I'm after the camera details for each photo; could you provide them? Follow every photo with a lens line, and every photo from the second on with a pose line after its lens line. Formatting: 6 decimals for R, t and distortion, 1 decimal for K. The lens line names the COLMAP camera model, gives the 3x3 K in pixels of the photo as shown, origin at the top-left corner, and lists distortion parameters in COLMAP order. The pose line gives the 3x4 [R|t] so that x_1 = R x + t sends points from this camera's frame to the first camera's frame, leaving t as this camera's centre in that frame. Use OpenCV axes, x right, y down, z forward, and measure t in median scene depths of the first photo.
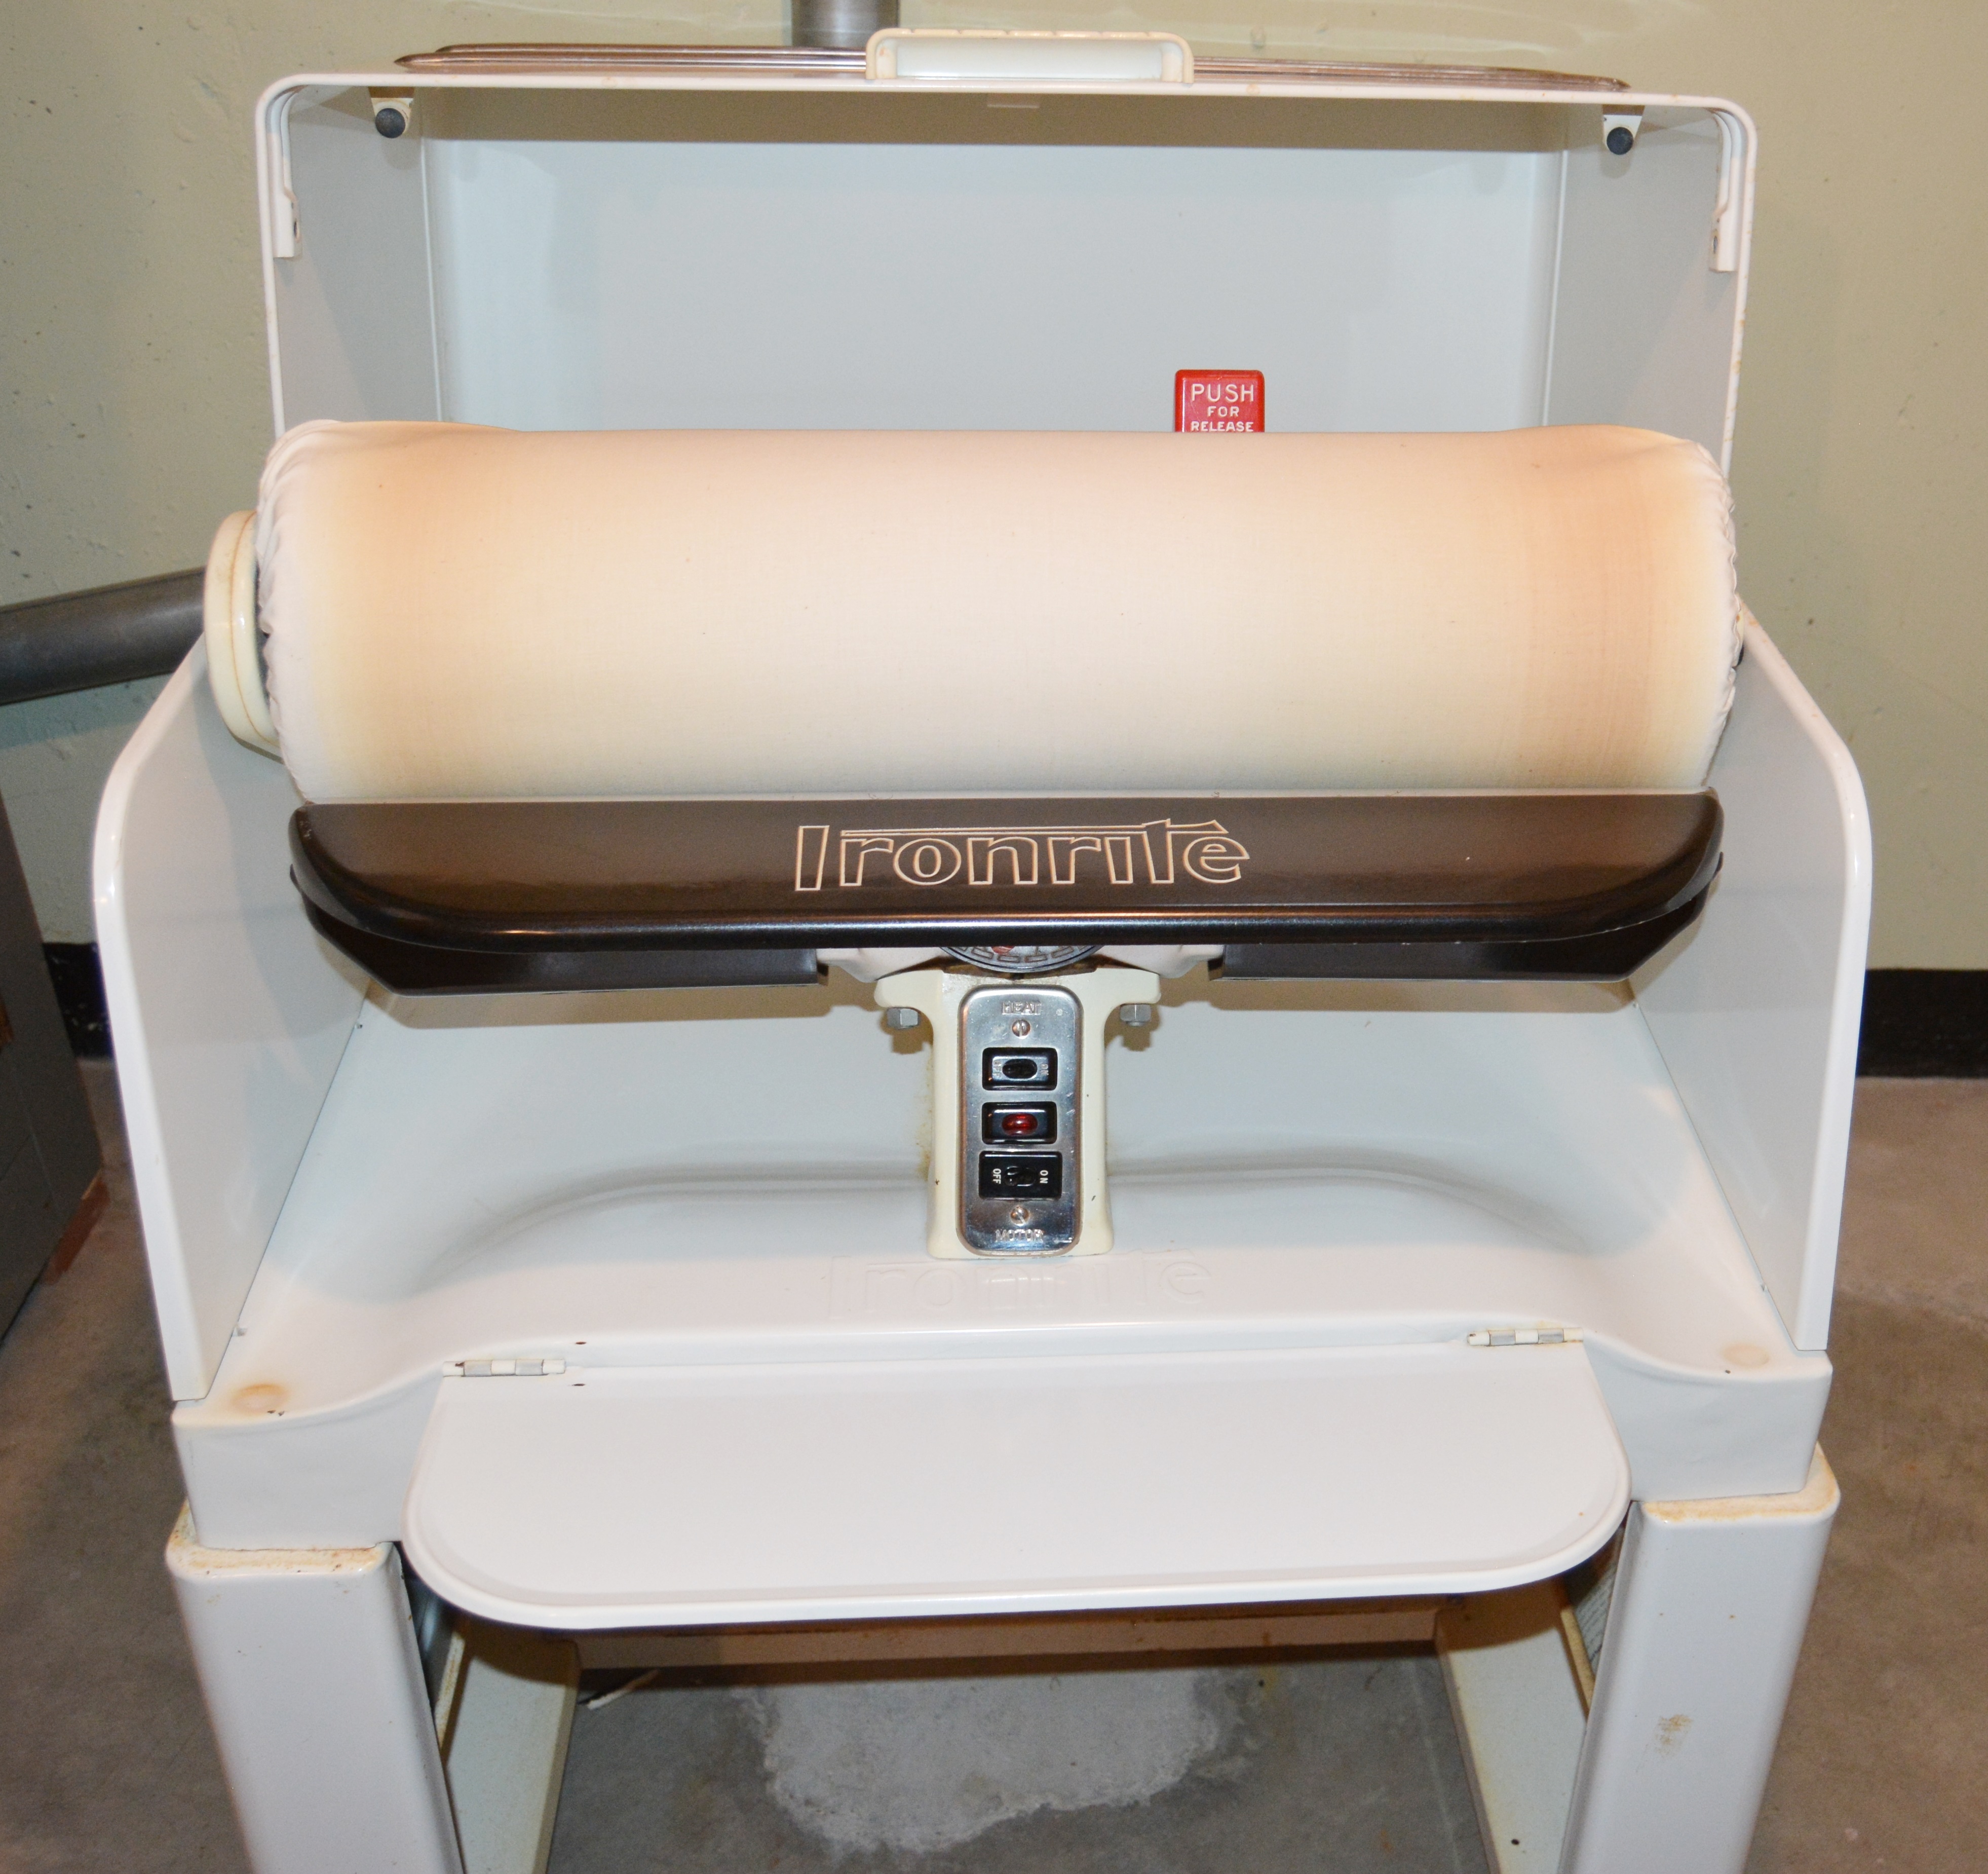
lens RADIAL K [[2292.4, 0, 1186.8], [0, 2292.4, 892.6], [0, 0, 1]] dist [-0.080165, 0.000000]
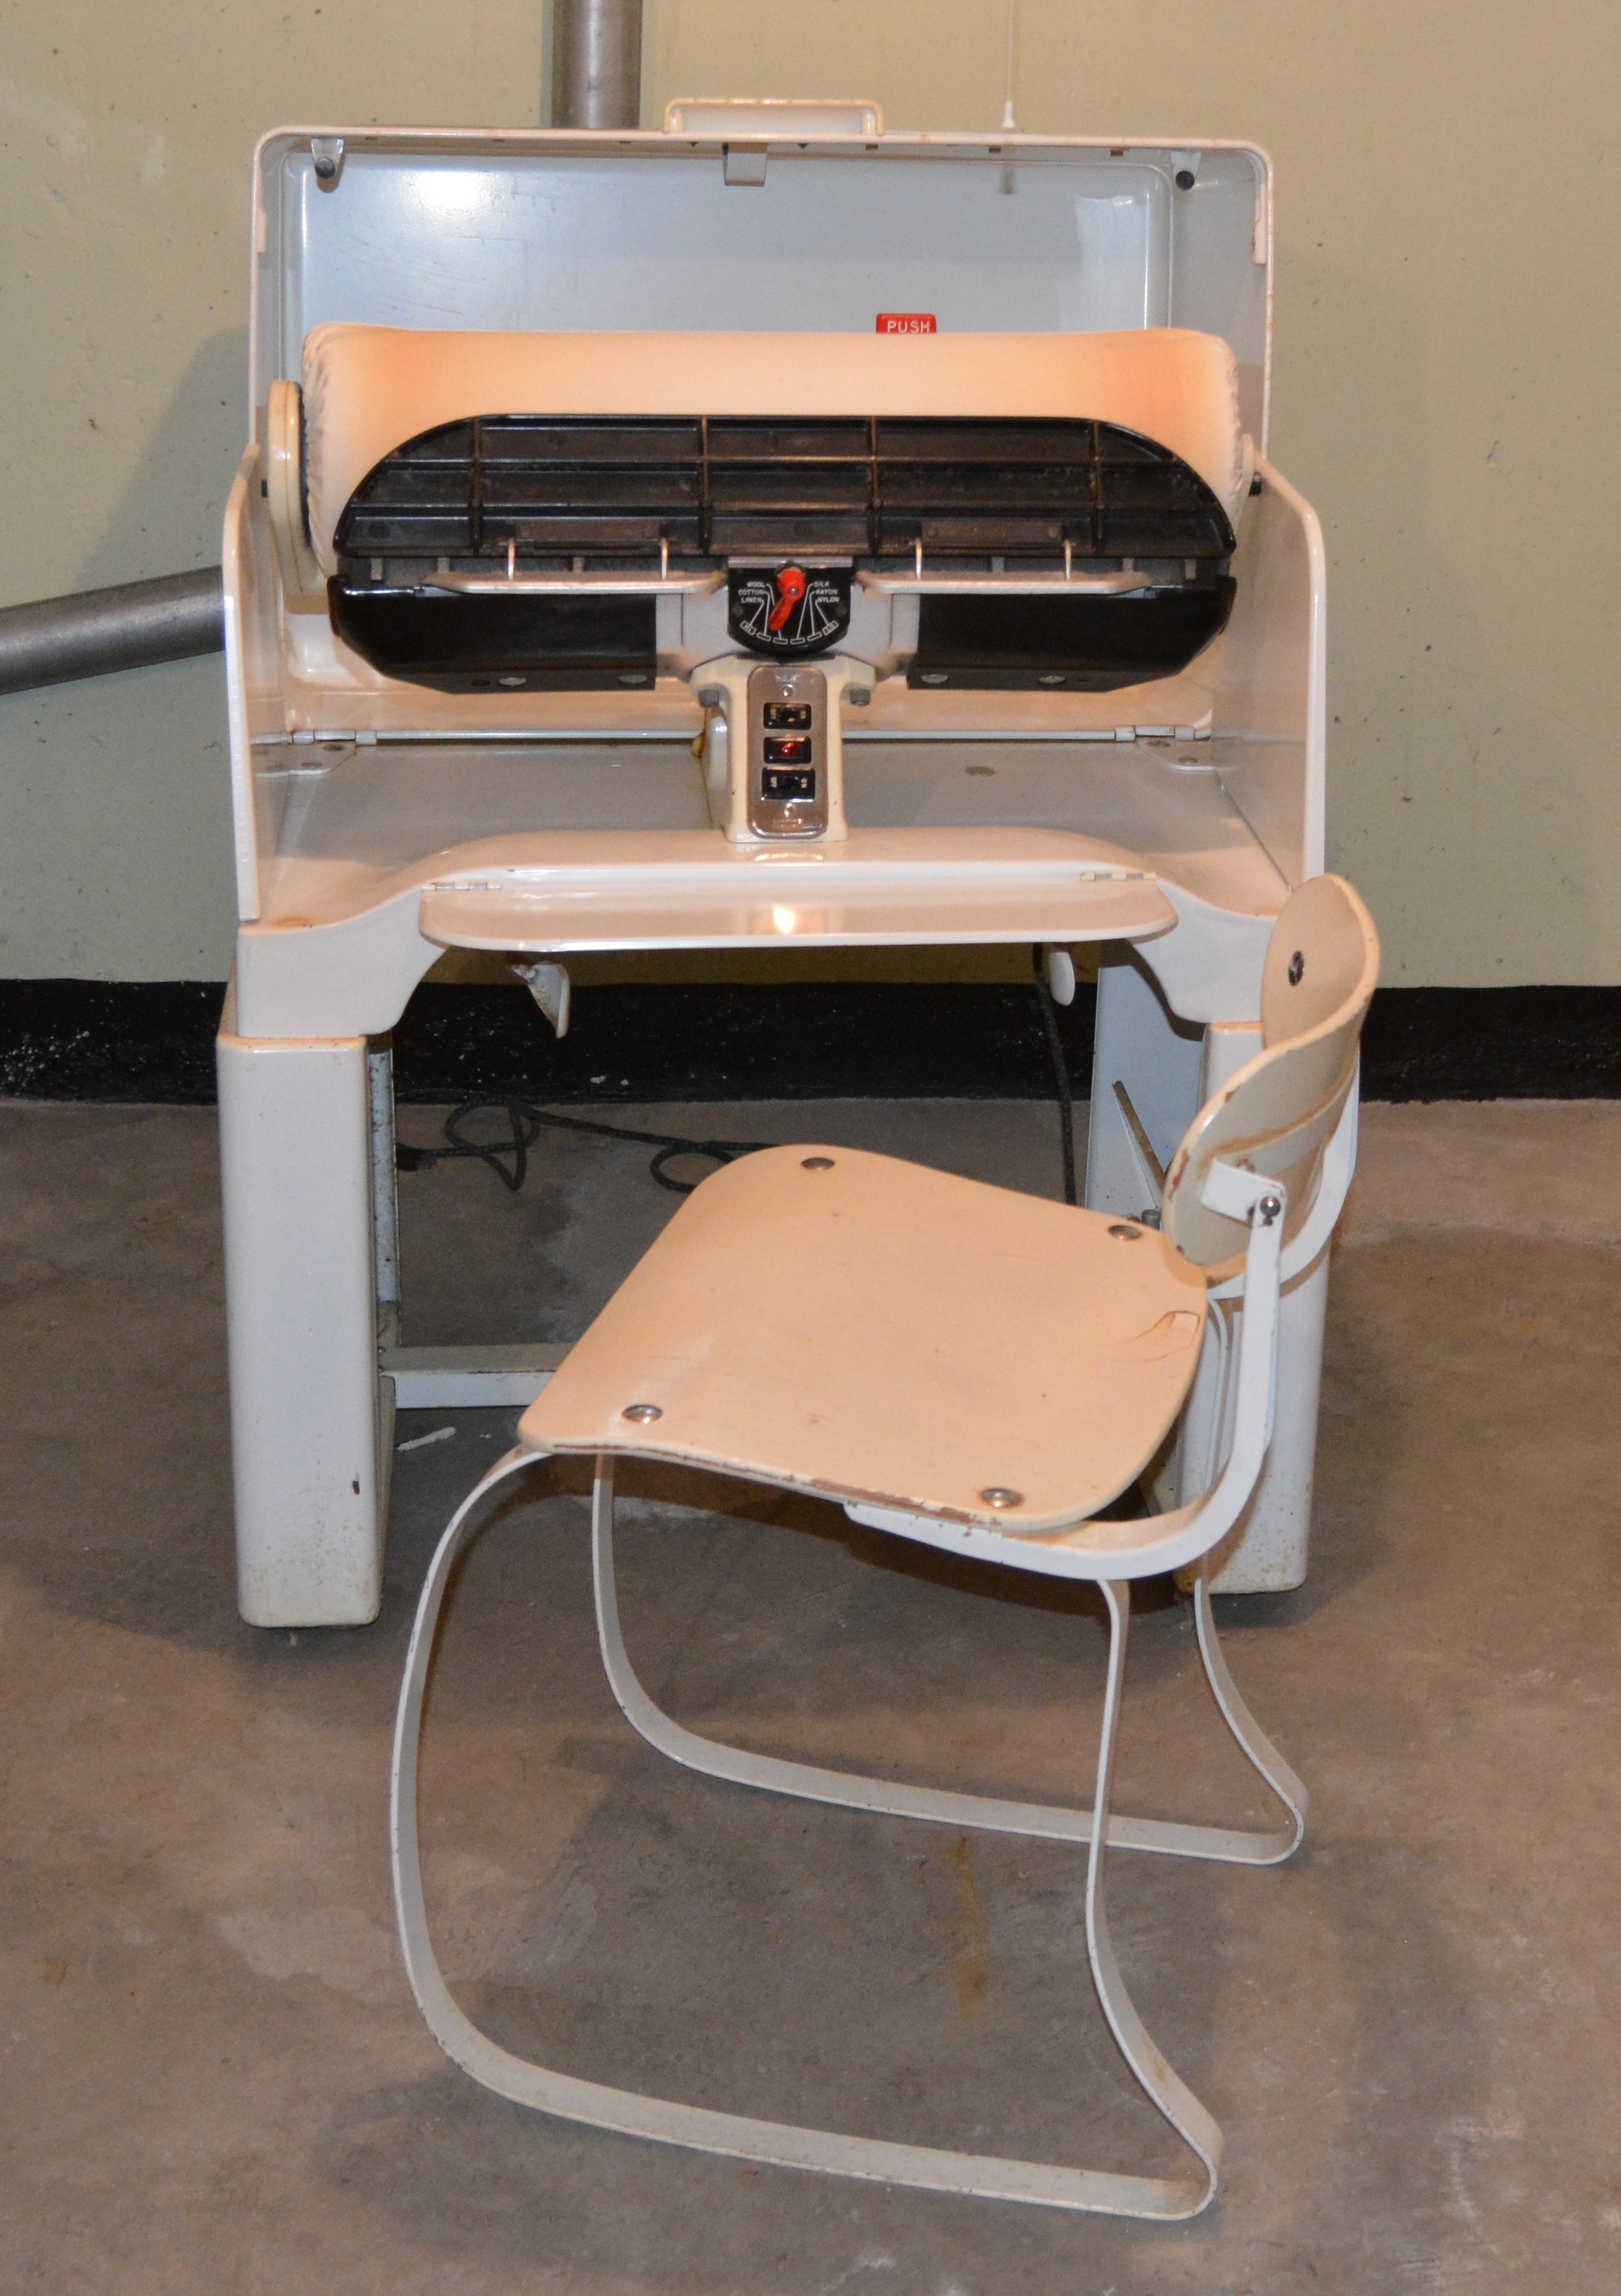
lens RADIAL K [[3404.3, 0, 928.2], [0, 3404.3, 985.6], [0, 0, 1]] dist [-0.100706, 0.000000]
pose [[0.999508, -0.017728, 0.025880, -0.038914], [0.021892, 0.985080, -0.170697, 0.629244], [-0.022468, 0.171180, 0.984984, -1.195723]]
